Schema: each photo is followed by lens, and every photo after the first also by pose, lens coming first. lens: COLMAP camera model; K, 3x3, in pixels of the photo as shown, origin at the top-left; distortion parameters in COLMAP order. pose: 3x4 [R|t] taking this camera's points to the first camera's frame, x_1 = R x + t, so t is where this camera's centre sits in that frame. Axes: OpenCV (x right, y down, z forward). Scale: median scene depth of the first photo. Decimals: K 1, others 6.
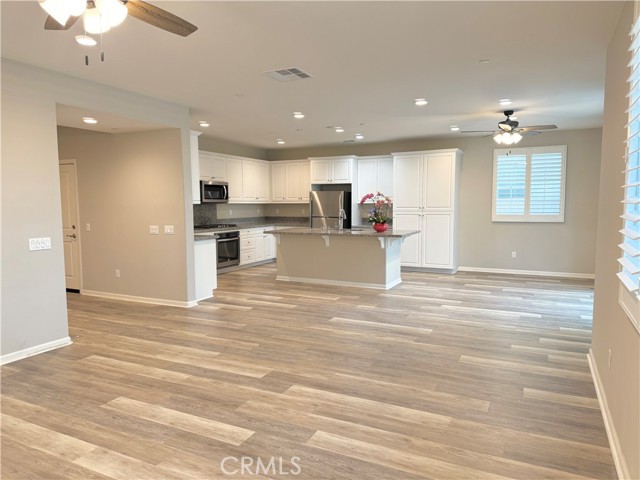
lens RADIAL K [[446.8, 0, 319.2], [0, 446.8, 240.1], [0, 0, 1]] dist [0.064346, -0.059904]
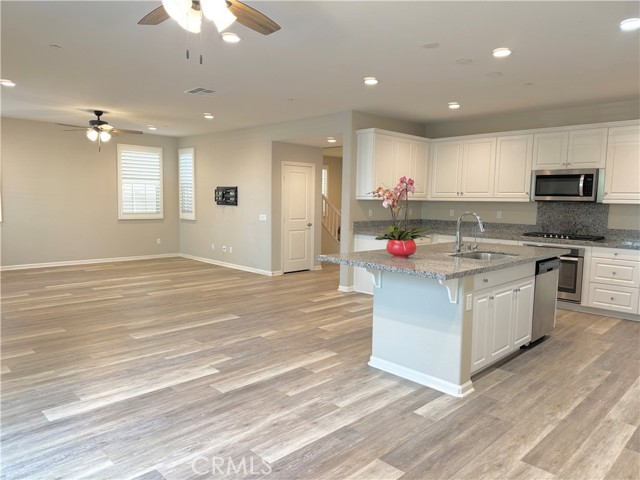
lens RADIAL K [[446.8, 0, 322.8], [0, 446.8, 239.3], [0, 0, 1]] dist [0.064346, -0.059904]
pose [[-0.316438, 0.085308, -0.944770, 0.740393], [-0.097363, 0.987768, 0.121801, -0.105298], [0.943603, 0.130528, -0.304261, 1.230178]]
